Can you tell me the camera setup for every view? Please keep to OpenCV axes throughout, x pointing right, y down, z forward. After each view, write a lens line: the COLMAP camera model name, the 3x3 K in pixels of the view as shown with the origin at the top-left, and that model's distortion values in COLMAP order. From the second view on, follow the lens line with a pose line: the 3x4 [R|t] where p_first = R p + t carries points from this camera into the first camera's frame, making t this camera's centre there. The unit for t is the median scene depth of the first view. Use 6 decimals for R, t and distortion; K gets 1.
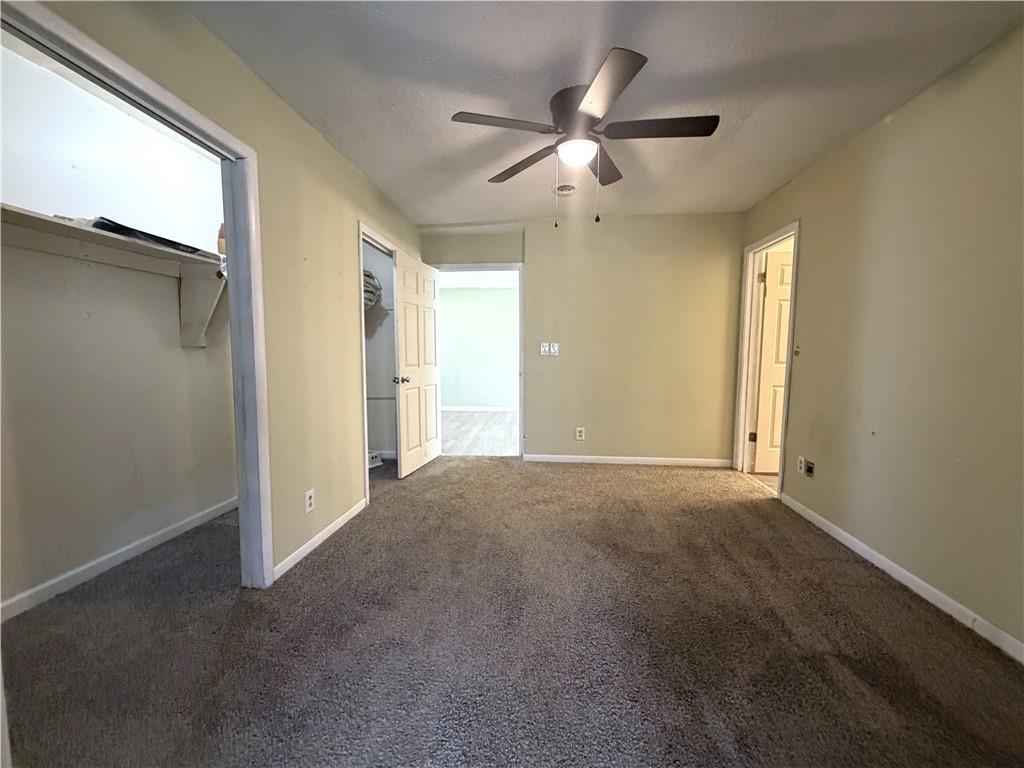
lens RADIAL K [[407.7, 0, 509.0], [0, 407.7, 384.9], [0, 0, 1]] dist [0.000150, 0.000057]
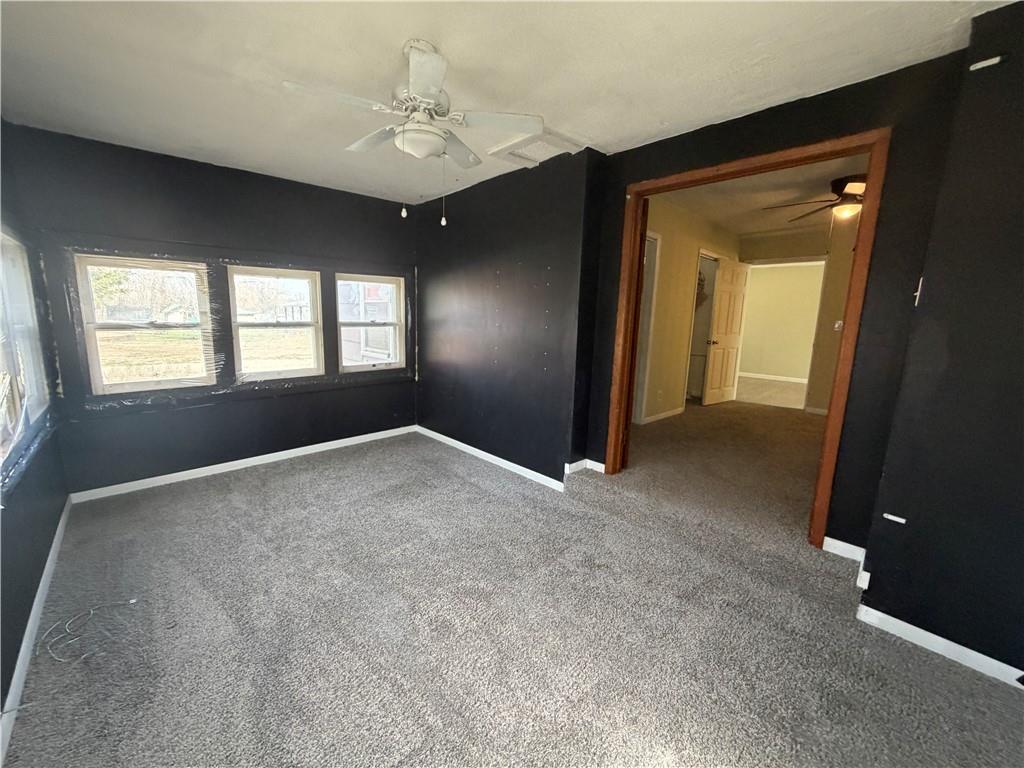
lens RADIAL K [[407.7, 0, 509.0], [0, 407.7, 384.9], [0, 0, 1]] dist [0.000150, 0.000057]
pose [[0.762120, 0.123983, -0.635453, 0.144876], [-0.081834, 0.992068, 0.095415, 0.060200], [0.642243, -0.020716, 0.766221, -0.659687]]
